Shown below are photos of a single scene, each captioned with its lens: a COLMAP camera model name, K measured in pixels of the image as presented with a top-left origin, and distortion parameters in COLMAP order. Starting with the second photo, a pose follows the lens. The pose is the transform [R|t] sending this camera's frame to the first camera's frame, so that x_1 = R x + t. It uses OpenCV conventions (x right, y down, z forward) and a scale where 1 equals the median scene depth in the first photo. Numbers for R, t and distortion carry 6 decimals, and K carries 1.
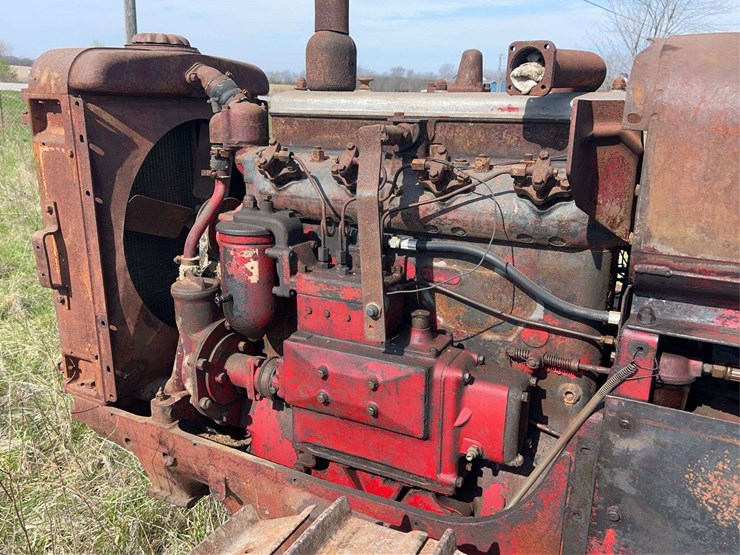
lens RADIAL K [[623.0, 0, 371.4], [0, 623.0, 291.8], [0, 0, 1]] dist [0.032068, -0.000150]
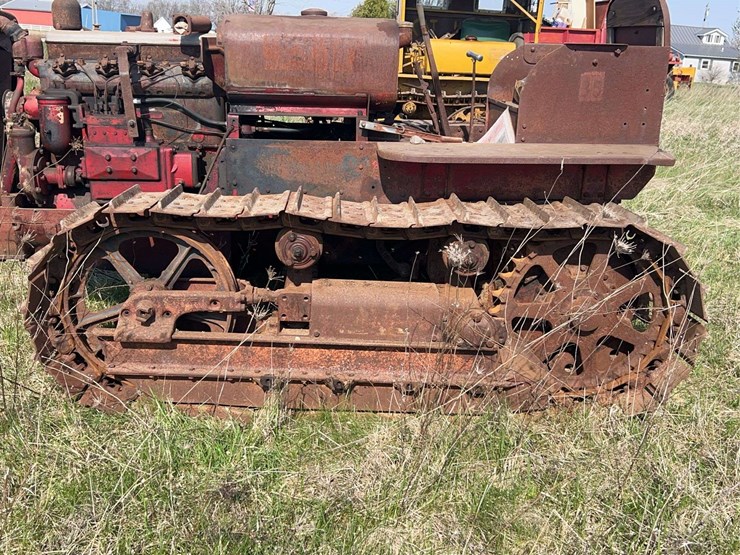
lens RADIAL K [[803.9, 0, 372.0], [0, 803.9, 287.0], [0, 0, 1]] dist [0.096703, -0.257450]
pose [[0.877440, -0.133374, 0.460771, -0.655454], [0.129741, 0.990752, 0.039718, 0.602733], [-0.461807, 0.024930, 0.886630, -2.023590]]
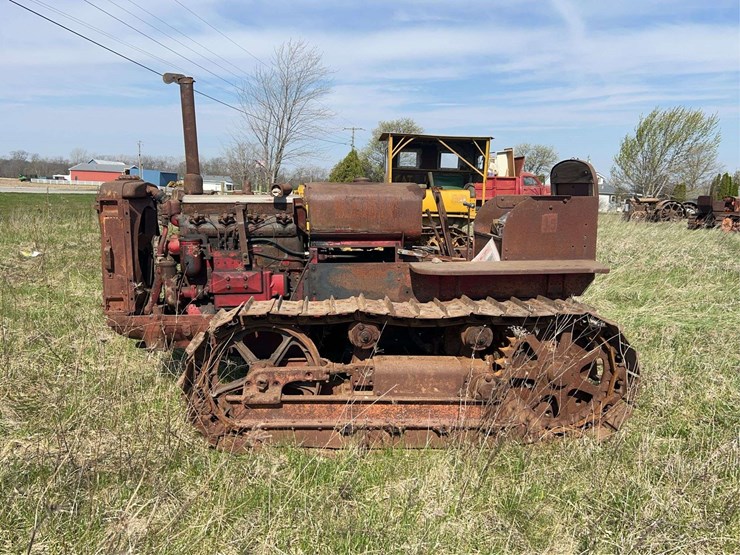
lens RADIAL K [[613.8, 0, 370.0], [0, 613.8, 277.5], [0, 0, 1]] dist [0.074448, -0.093985]
pose [[0.857521, -0.089949, 0.506525, -1.096216], [0.162885, 0.981413, -0.101476, 0.583062], [-0.487982, 0.169523, 0.856233, -2.183760]]
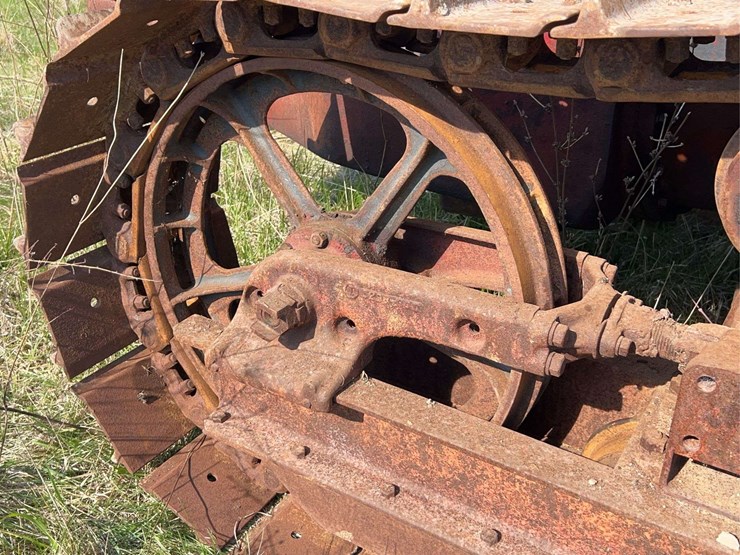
lens RADIAL K [[803.9, 0, 372.0], [0, 803.9, 287.0], [0, 0, 1]] dist [0.096703, -0.257450]
pose [[0.991801, 0.020945, -0.126062, 0.108156], [0.000258, 0.986146, 0.165878, 0.513739], [0.127790, -0.164550, 0.978056, -0.247572]]
